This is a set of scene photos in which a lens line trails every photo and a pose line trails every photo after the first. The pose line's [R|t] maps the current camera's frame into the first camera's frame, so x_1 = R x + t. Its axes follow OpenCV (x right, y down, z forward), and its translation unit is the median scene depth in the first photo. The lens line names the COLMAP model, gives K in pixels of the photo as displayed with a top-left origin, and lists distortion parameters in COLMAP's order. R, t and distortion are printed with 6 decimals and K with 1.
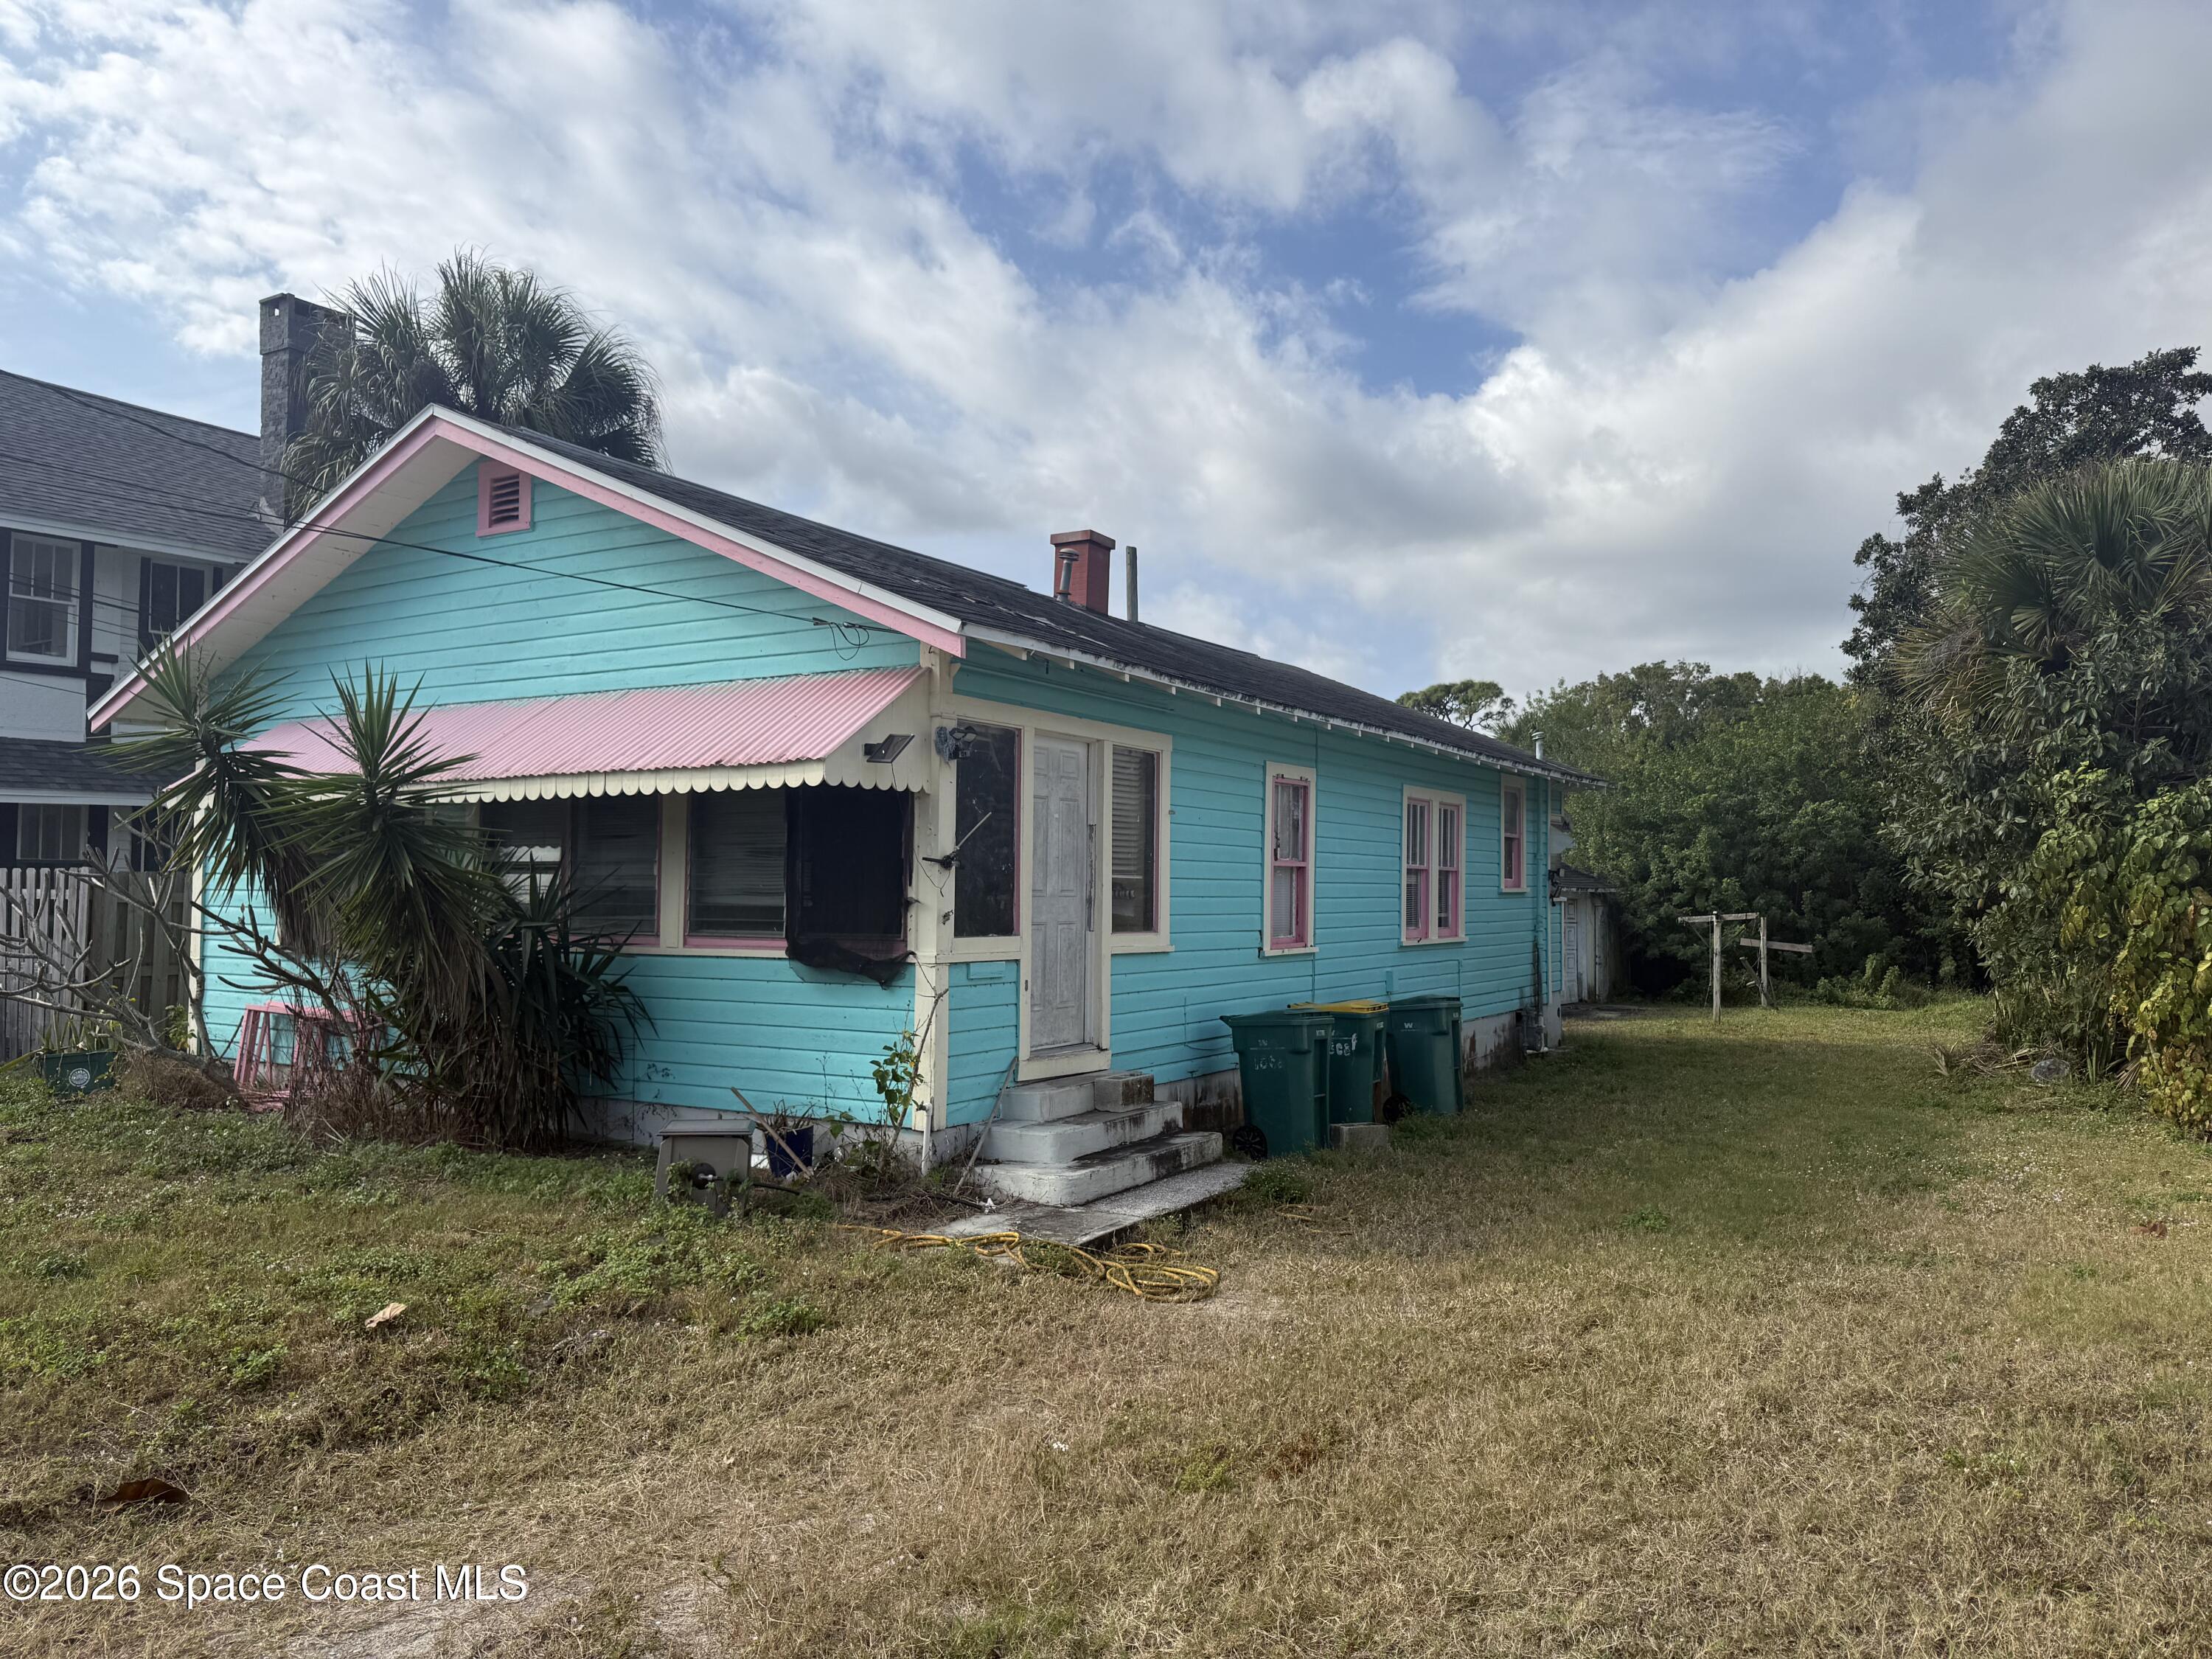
lens RADIAL K [[1546.6, 0, 1109.4], [0, 1546.6, 832.3], [0, 0, 1]] dist [0.098519, -0.130104]
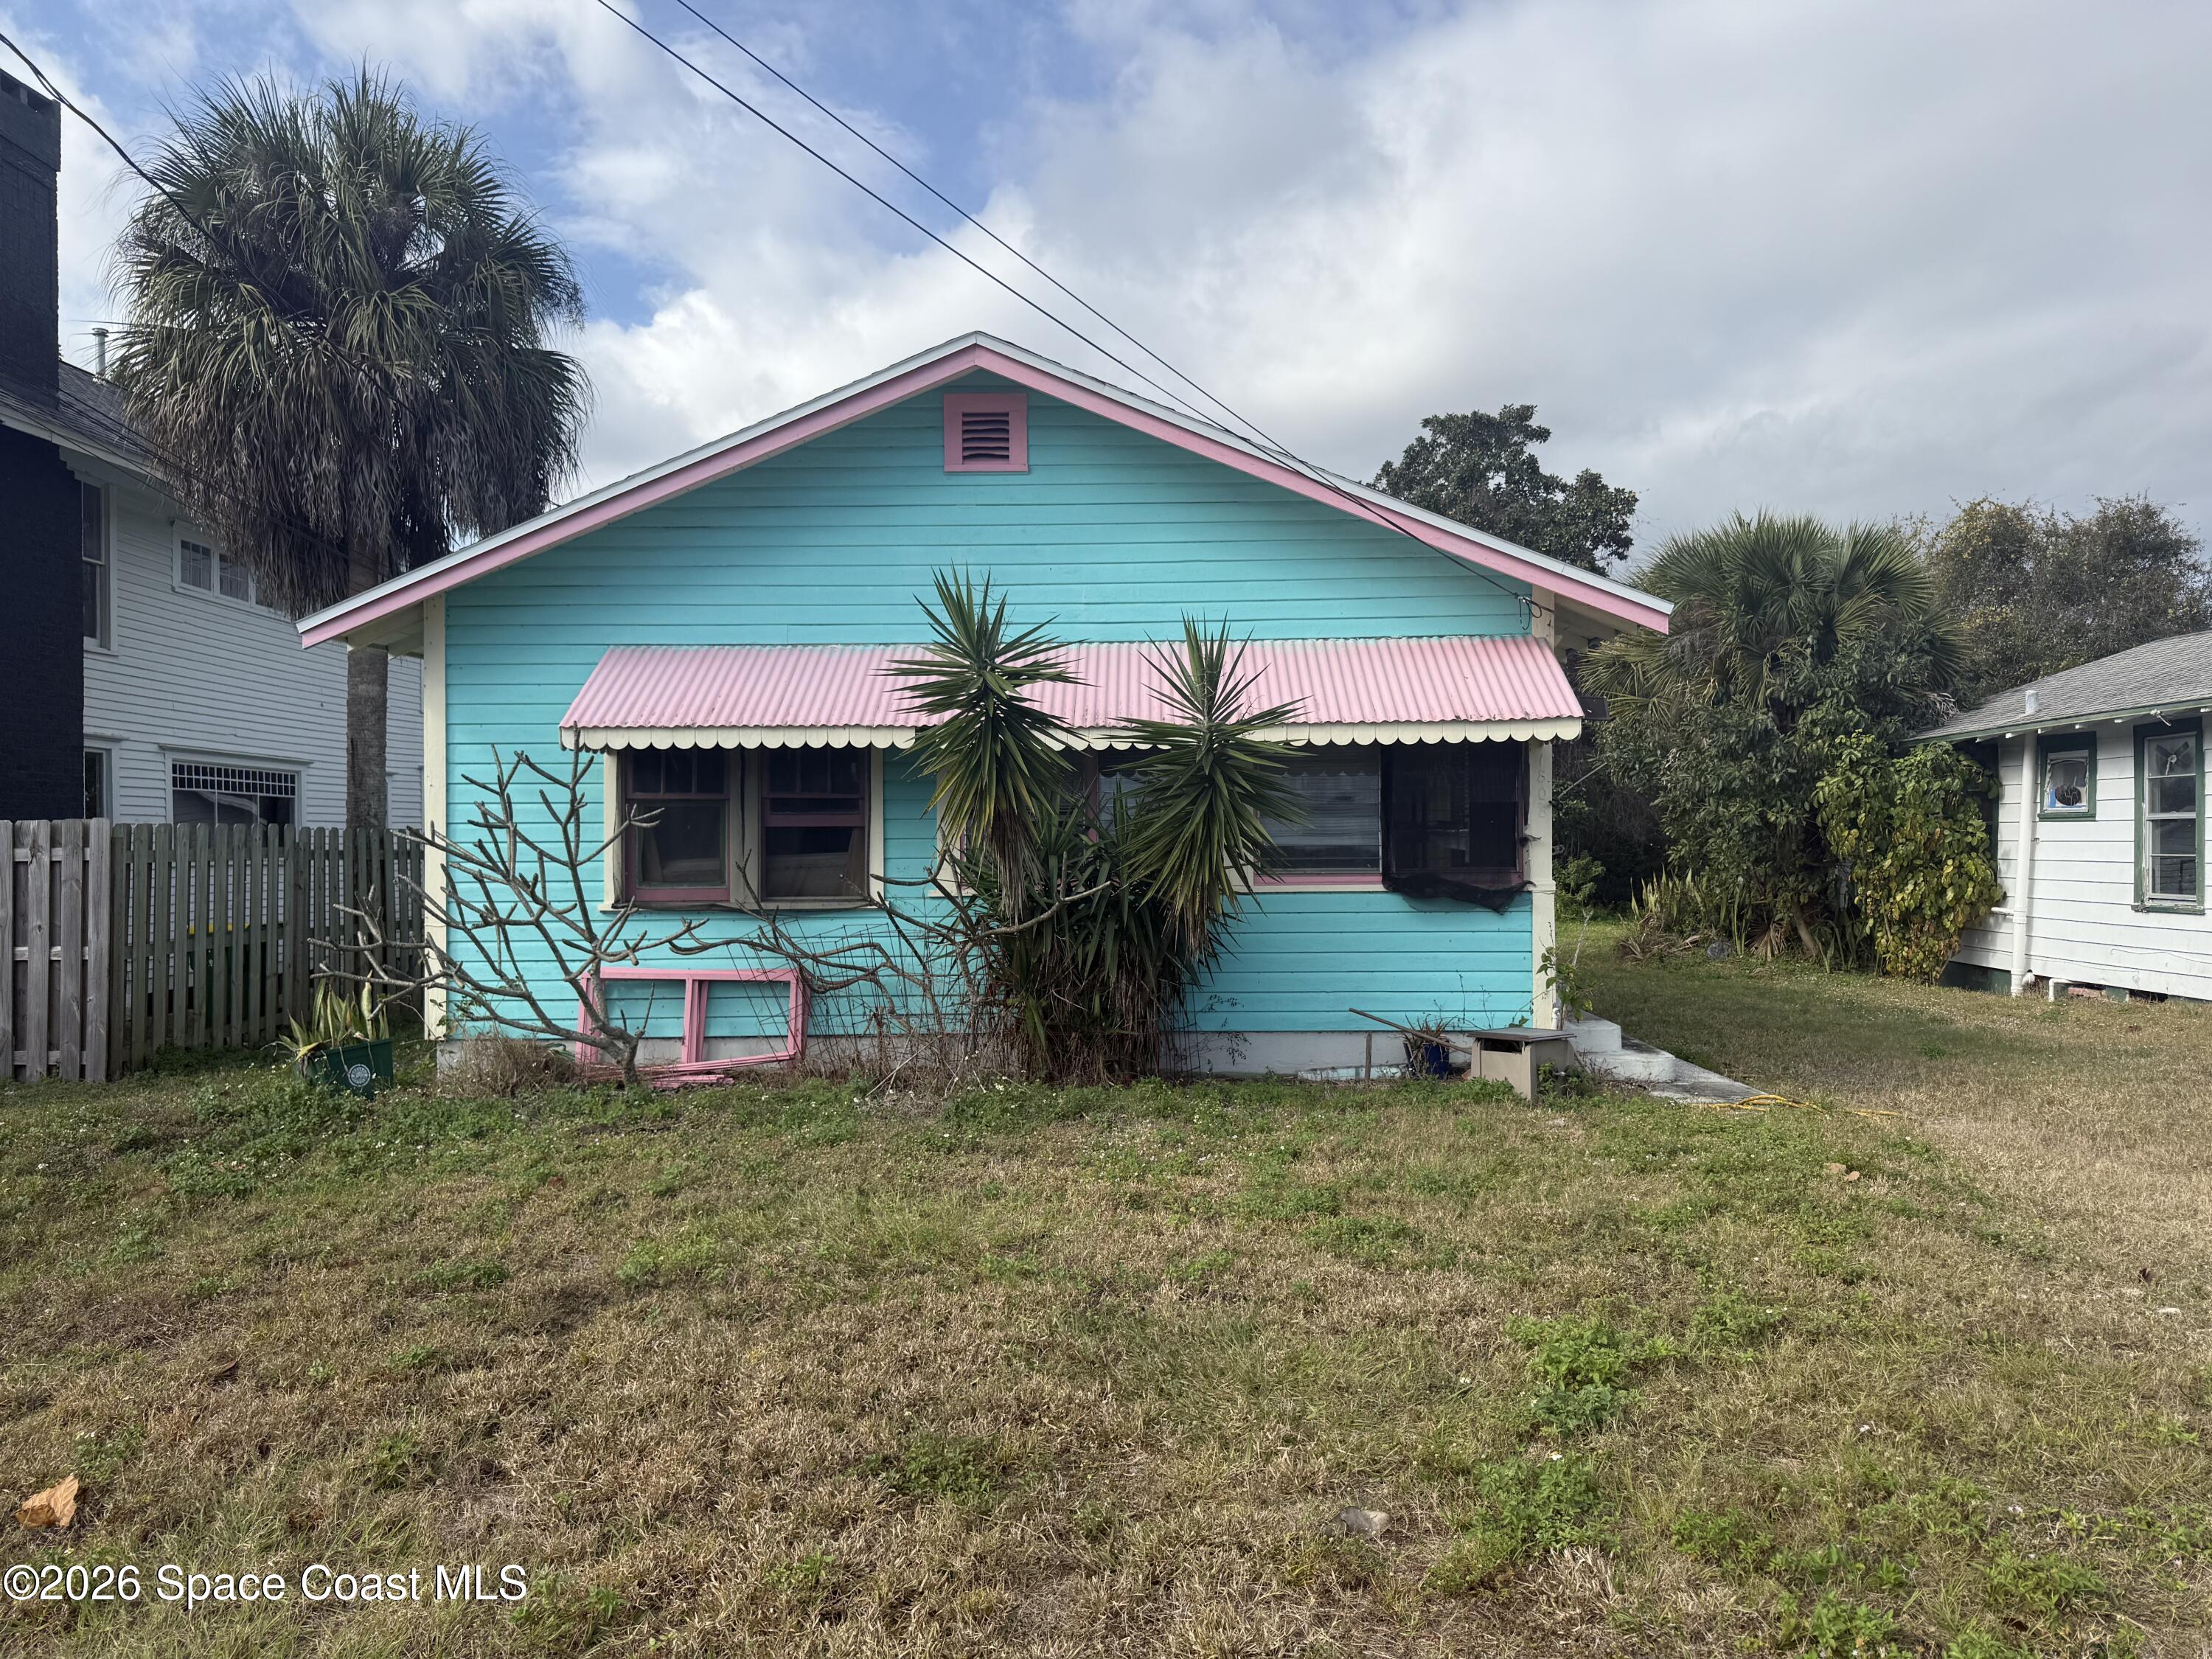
lens RADIAL K [[1546.6, 0, 1109.4], [0, 1546.6, 832.3], [0, 0, 1]] dist [0.098519, -0.130104]
pose [[0.865585, -0.015031, 0.500536, -0.657653], [-0.004062, 0.999306, 0.037035, -0.001601], [-0.500745, -0.034090, 0.864923, 0.092800]]
